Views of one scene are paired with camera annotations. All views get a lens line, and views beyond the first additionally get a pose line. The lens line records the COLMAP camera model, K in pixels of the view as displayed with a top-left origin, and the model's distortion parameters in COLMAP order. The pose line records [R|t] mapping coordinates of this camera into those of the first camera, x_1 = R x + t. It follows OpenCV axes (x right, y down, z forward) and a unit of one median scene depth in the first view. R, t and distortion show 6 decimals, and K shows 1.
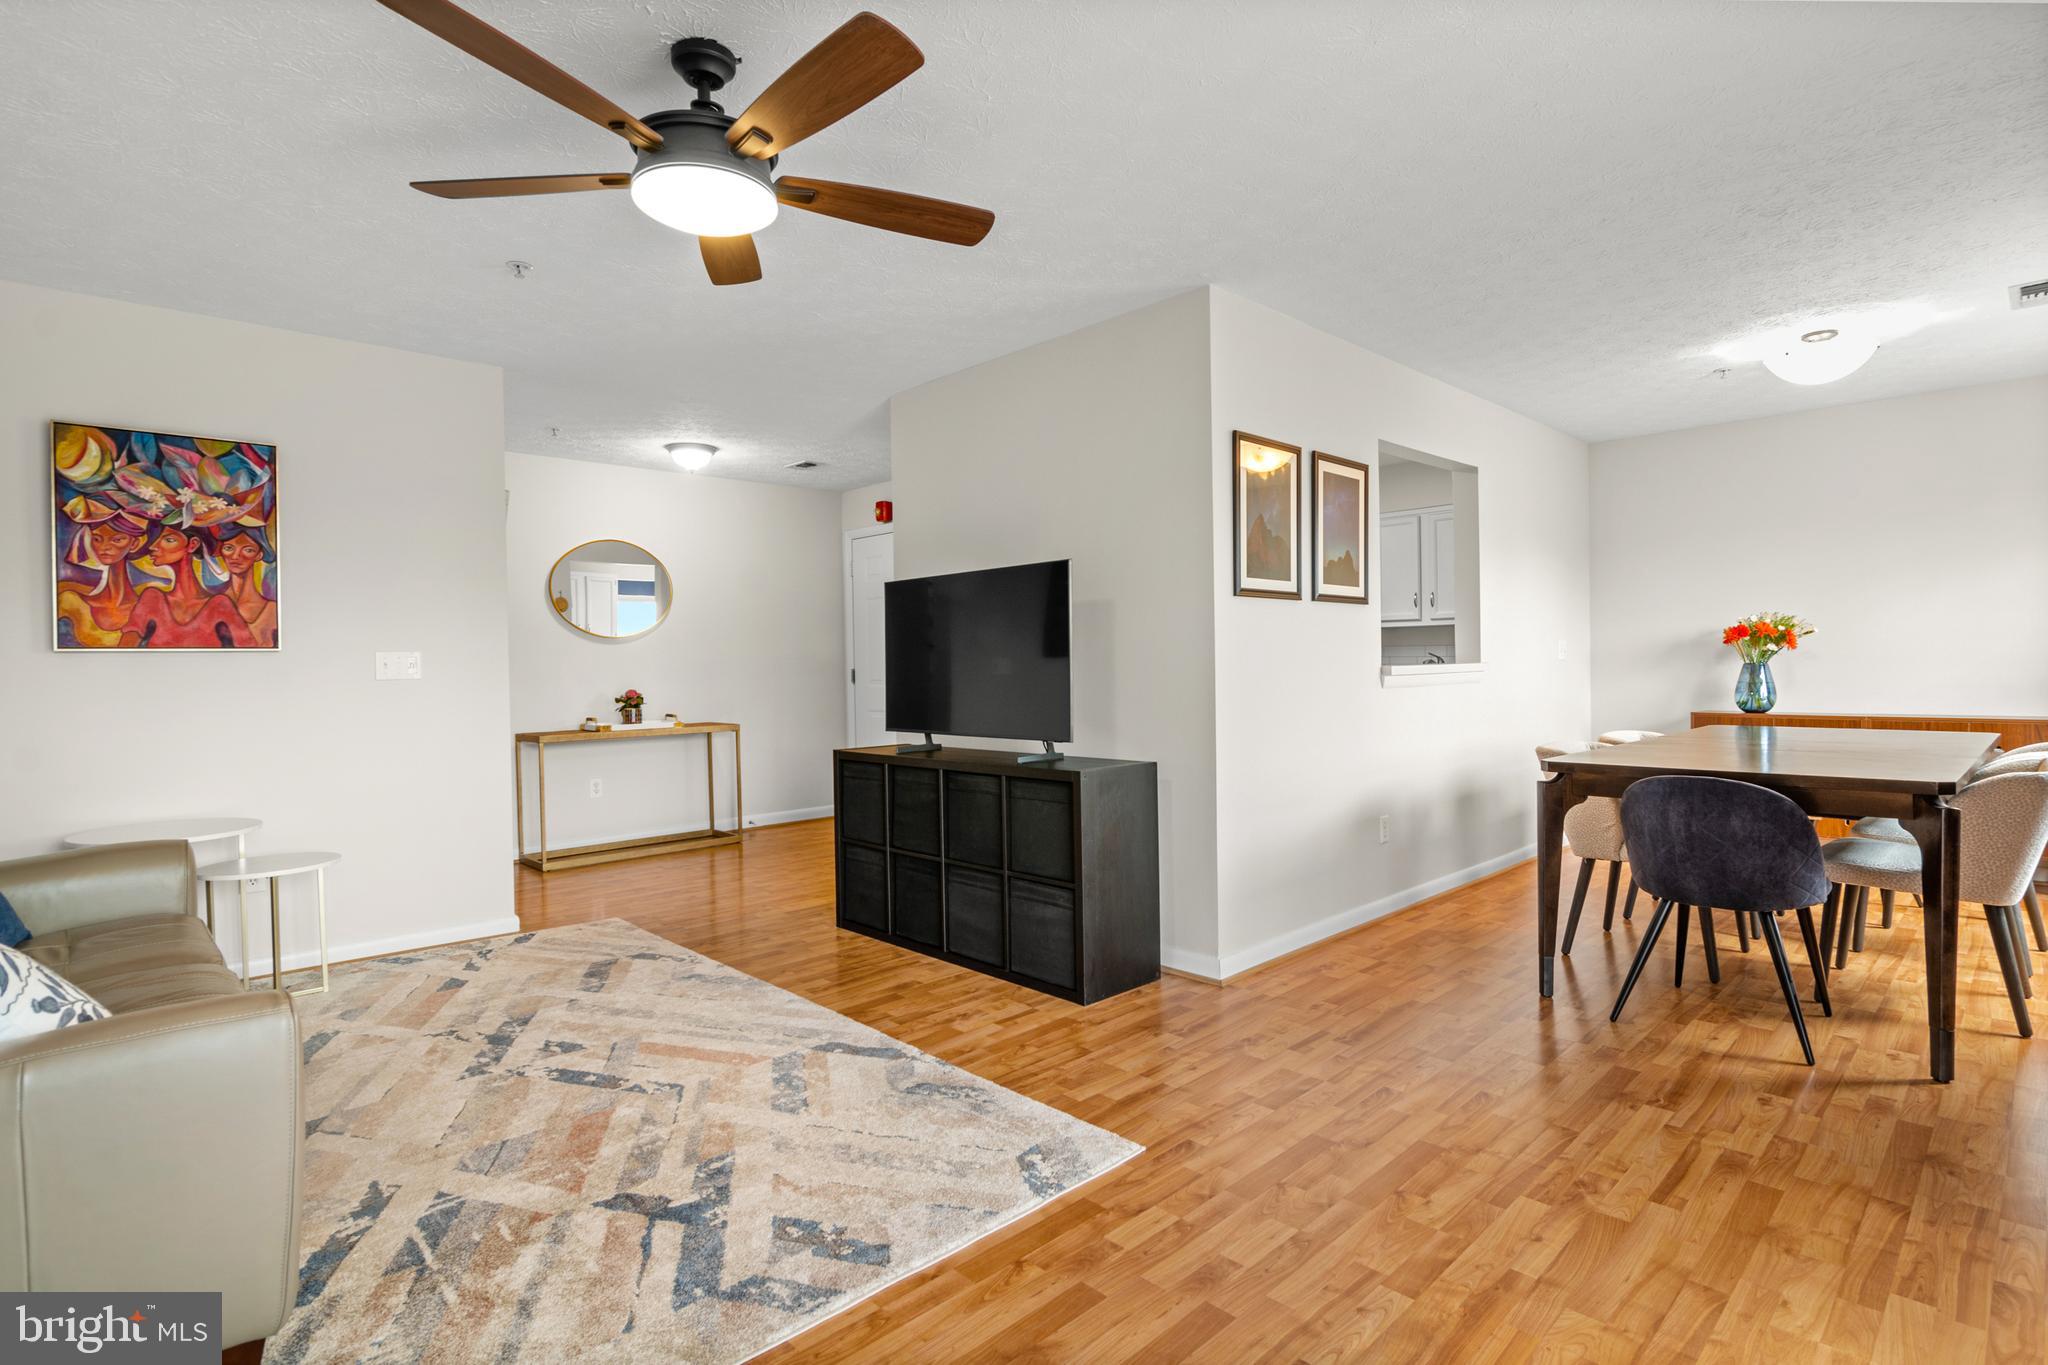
lens RADIAL K [[1005.6, 0, 1029.6], [0, 1005.6, 681.2], [0, 0, 1]] dist [-0.009710, -0.001375]
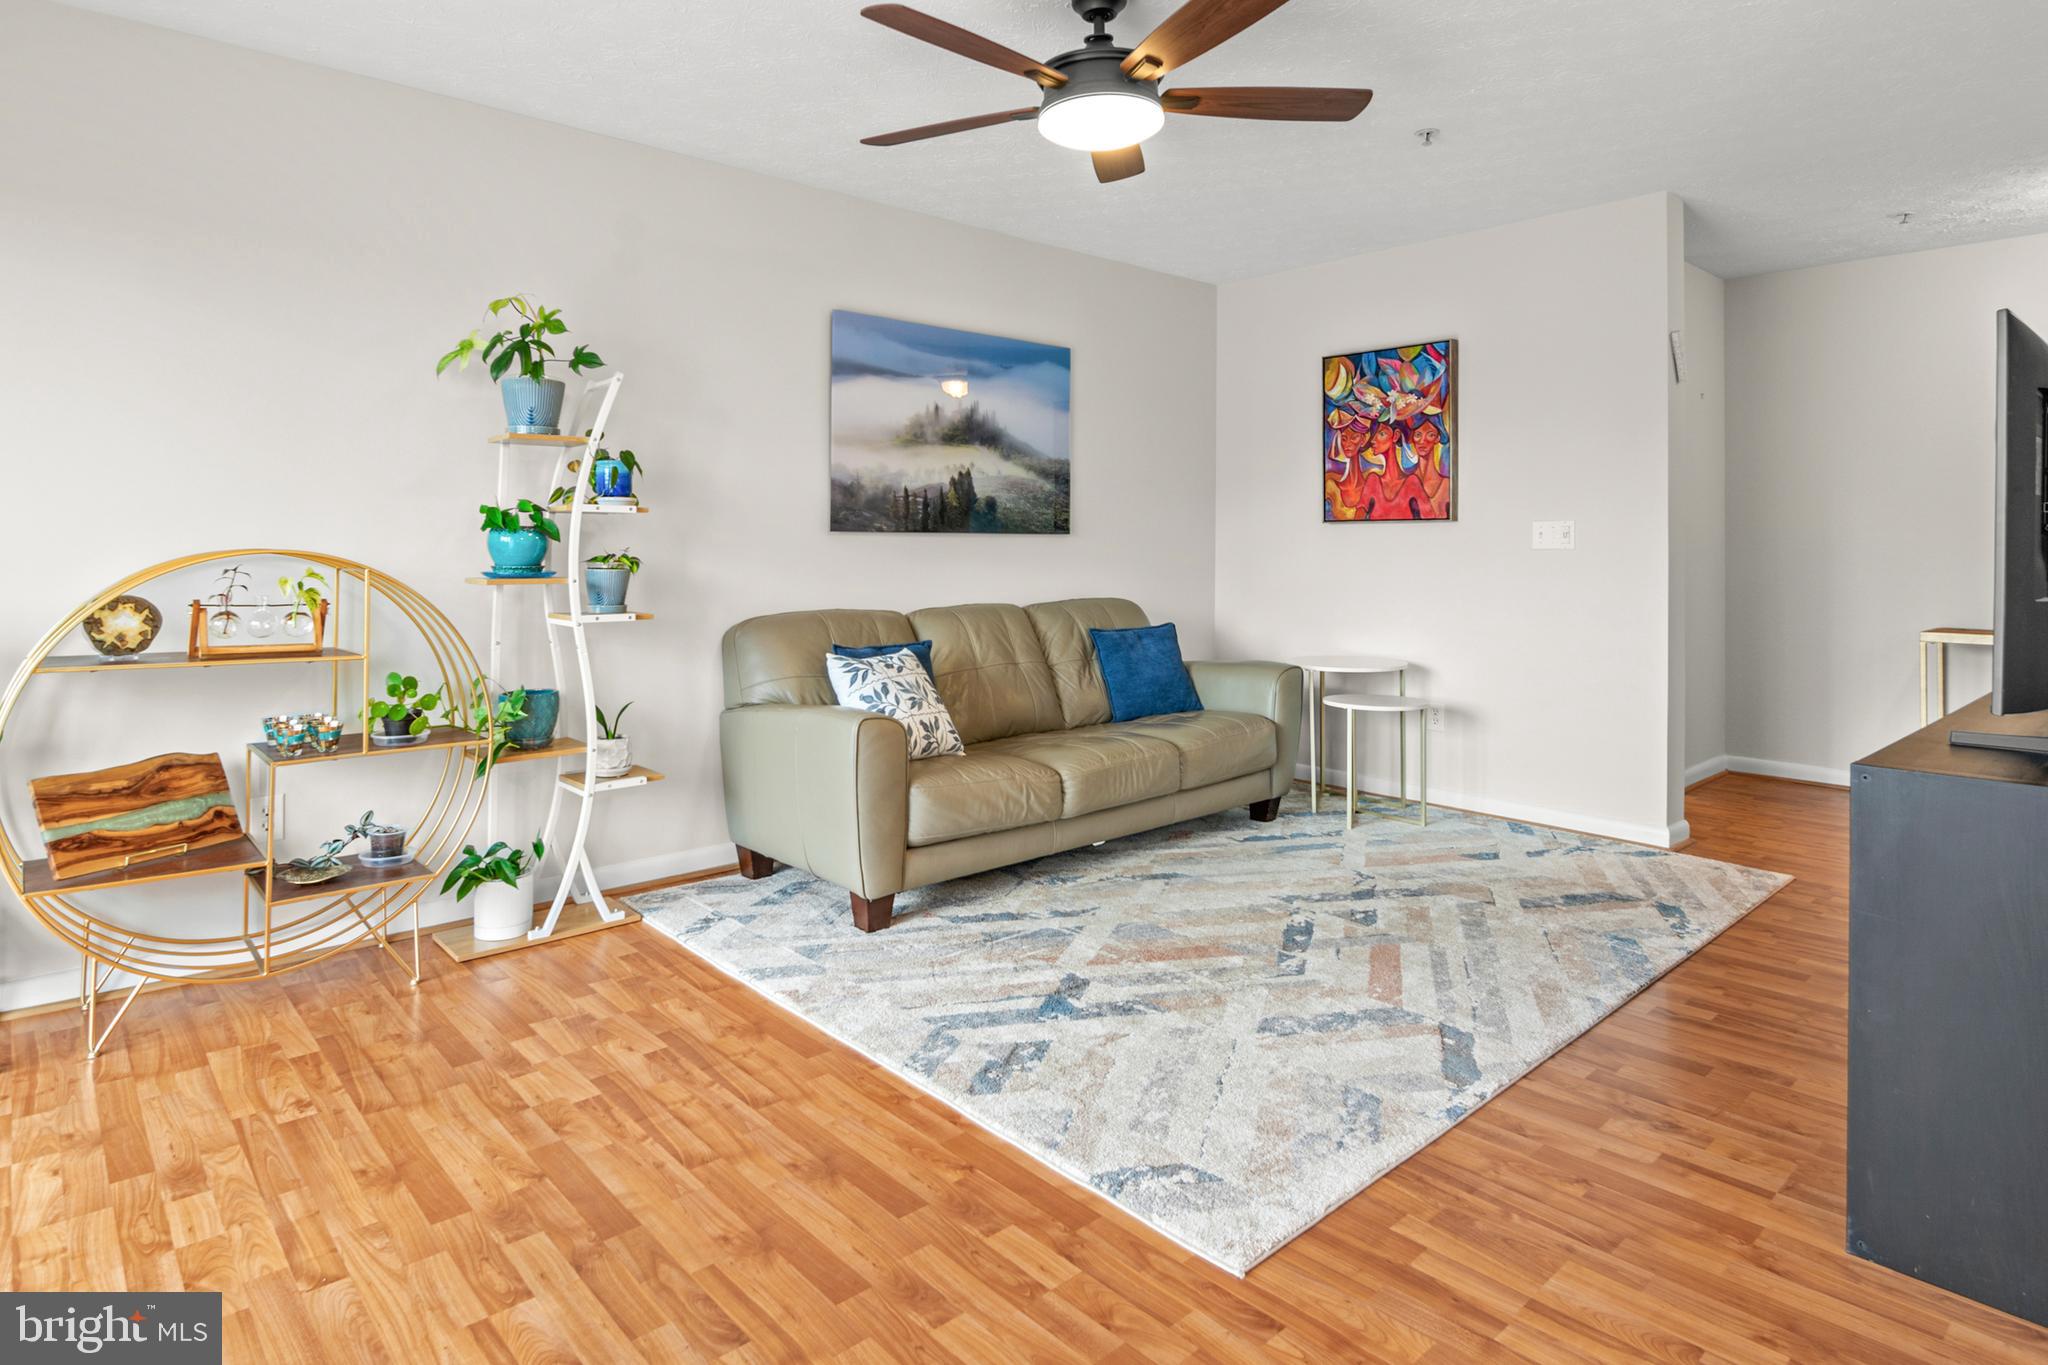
lens RADIAL K [[1121.4, 0, 999.8], [0, 1121.4, 554.3], [0, 0, 1]] dist [-0.002737, -0.010089]
pose [[-0.041049, 0.023466, -0.998882, 0.583671], [-0.016934, 0.999564, 0.024178, -0.016850], [0.999014, 0.017908, -0.040633, 0.596252]]
